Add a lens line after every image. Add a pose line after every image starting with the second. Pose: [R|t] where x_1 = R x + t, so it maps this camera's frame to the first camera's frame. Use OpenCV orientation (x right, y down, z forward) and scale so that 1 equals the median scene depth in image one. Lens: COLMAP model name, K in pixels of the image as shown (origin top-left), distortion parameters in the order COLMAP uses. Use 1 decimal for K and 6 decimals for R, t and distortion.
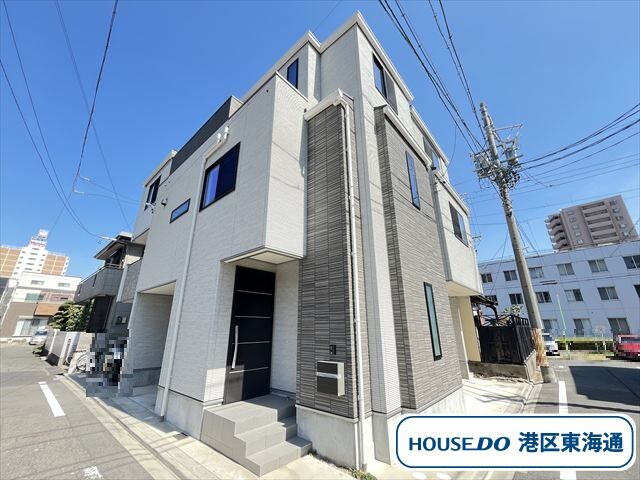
lens RADIAL K [[258.0, 0, 318.8], [0, 258.0, 239.5], [0, 0, 1]] dist [-0.000788, -0.000518]
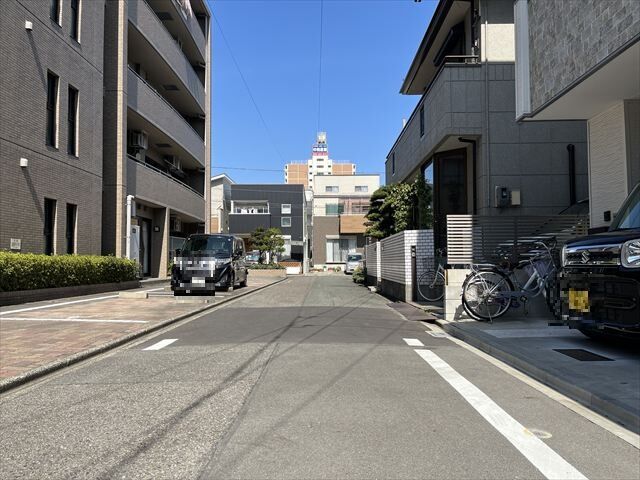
lens RADIAL K [[484.0, 0, 319.4], [0, 484.0, 240.0], [0, 0, 1]] dist [-0.000429, -0.000221]
pose [[0.654994, -0.032720, -0.754926, -0.177593], [0.243944, 0.954724, 0.170273, 0.078122], [0.715175, -0.295687, 0.633320, 0.147556]]
